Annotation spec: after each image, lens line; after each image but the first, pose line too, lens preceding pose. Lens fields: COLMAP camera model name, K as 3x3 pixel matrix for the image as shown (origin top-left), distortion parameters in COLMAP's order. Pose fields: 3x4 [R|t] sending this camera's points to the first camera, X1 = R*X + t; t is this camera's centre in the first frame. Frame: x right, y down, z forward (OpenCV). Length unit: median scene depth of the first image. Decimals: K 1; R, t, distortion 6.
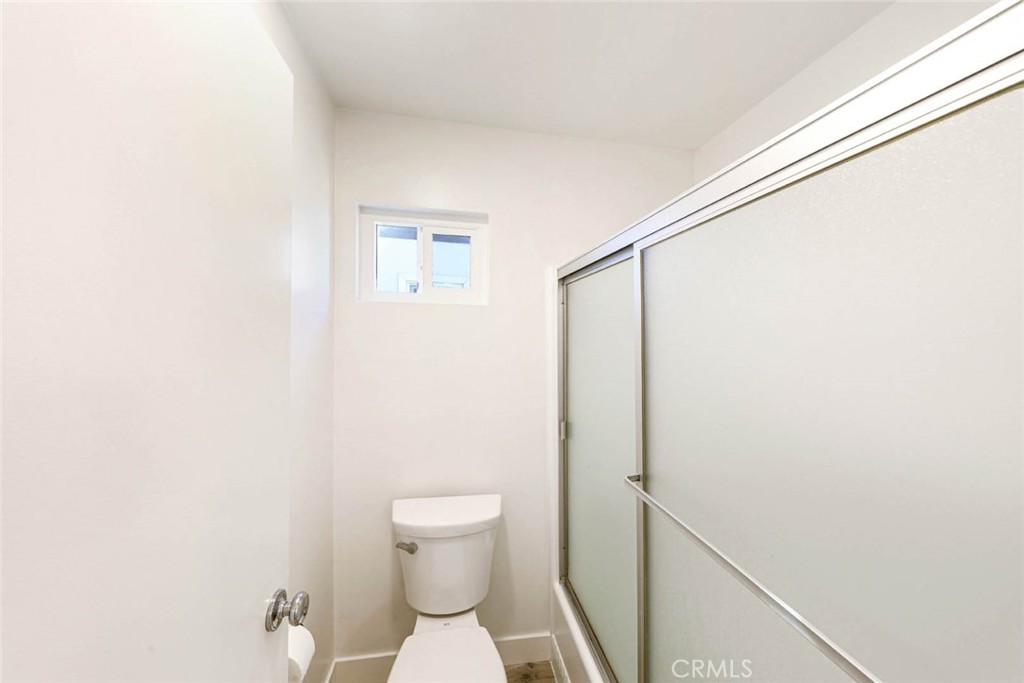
lens RADIAL K [[351.1, 0, 506.3], [0, 351.1, 341.5], [0, 0, 1]] dist [-0.000477, -0.000014]
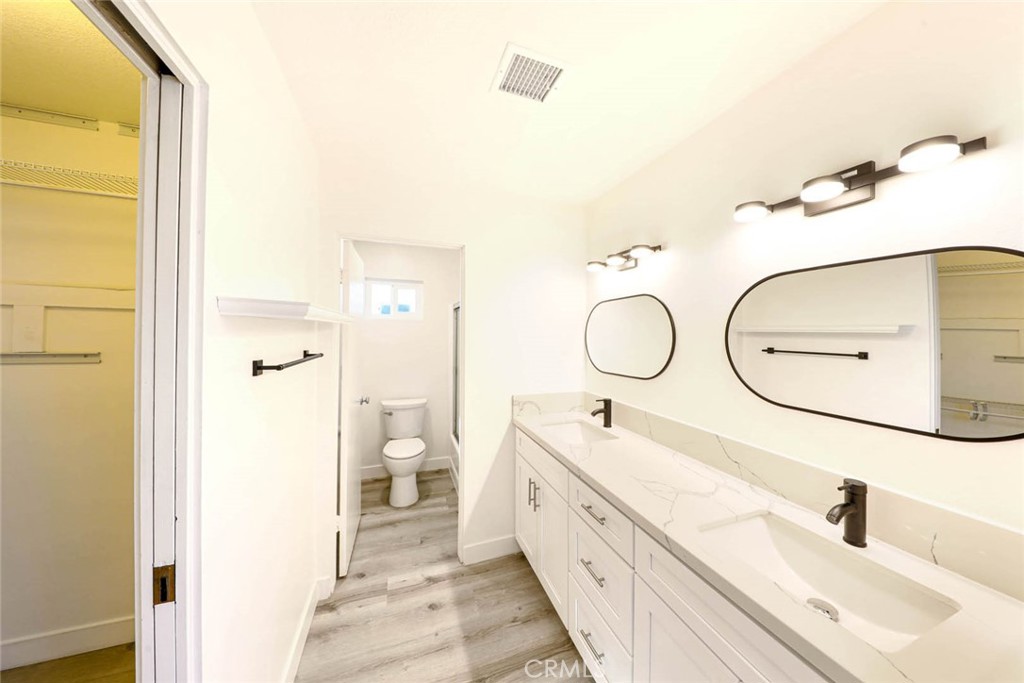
lens RADIAL K [[326.6, 0, 517.9], [0, 326.6, 335.7], [0, 0, 1]] dist [0.000225, -0.000009]
pose [[0.986937, -0.003611, 0.161065, 0.266663], [0.004833, 0.999962, -0.007200, 0.026227], [-0.161033, 0.007884, 0.986918, -1.482093]]
